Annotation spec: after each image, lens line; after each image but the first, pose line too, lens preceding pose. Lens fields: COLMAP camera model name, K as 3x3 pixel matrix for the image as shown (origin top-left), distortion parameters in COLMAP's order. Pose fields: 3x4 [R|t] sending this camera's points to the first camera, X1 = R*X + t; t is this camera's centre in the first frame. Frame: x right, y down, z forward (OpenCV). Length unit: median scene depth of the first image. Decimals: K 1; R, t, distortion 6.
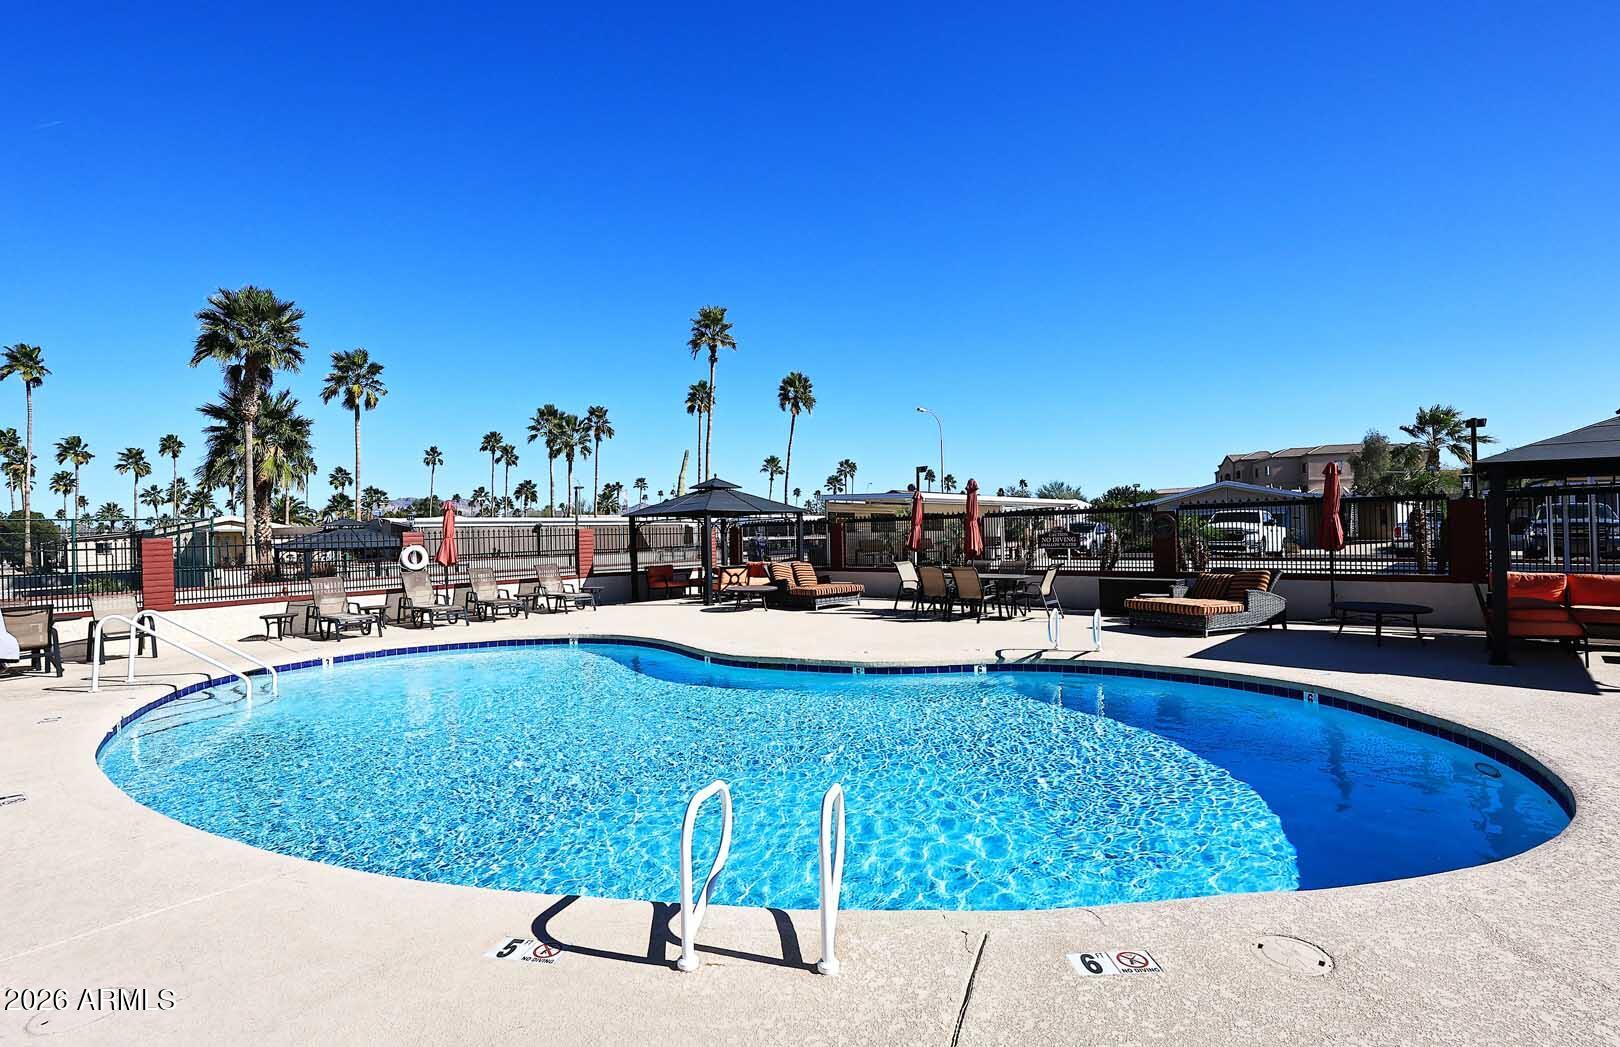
lens RADIAL K [[740.6, 0, 811.4], [0, 740.6, 541.4], [0, 0, 1]] dist [-0.002749, -0.000191]
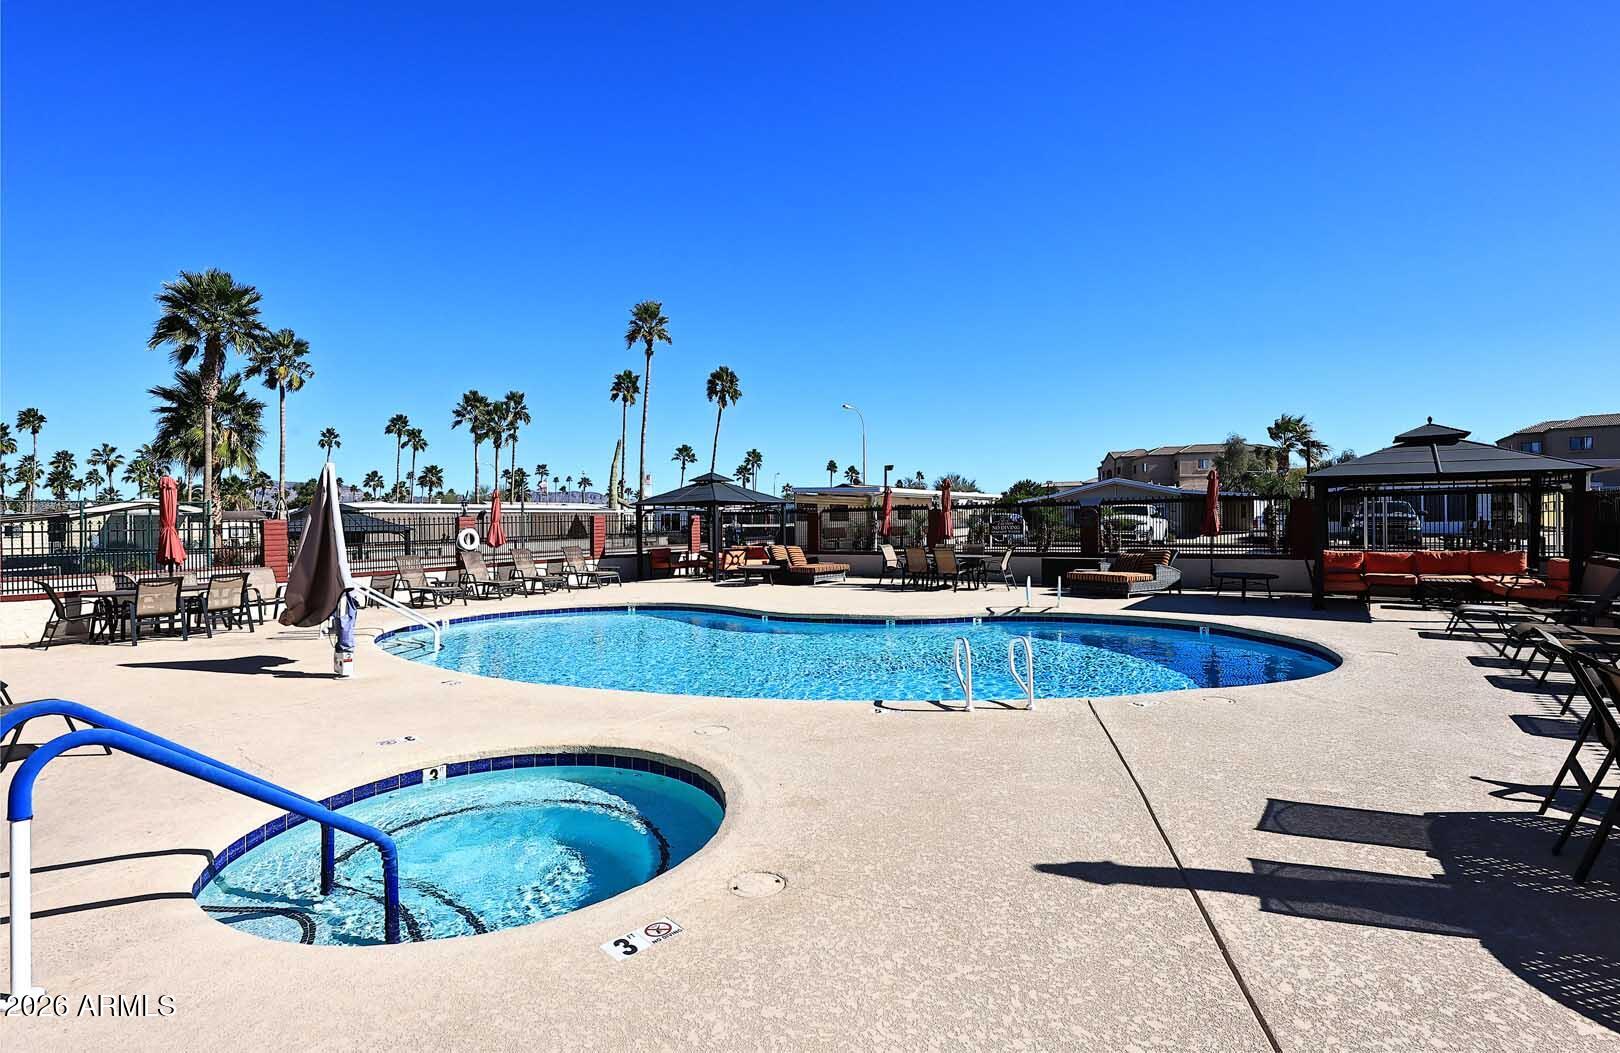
lens RADIAL K [[748.7, 0, 810.0], [0, 748.7, 526.5], [0, 0, 1]] dist [0.001723, 0.000456]
pose [[0.990911, 0.007002, 0.134333, -0.109415], [-0.006152, 0.999958, -0.006741, 0.004372], [-0.134375, 0.005854, 0.990913, -0.135802]]
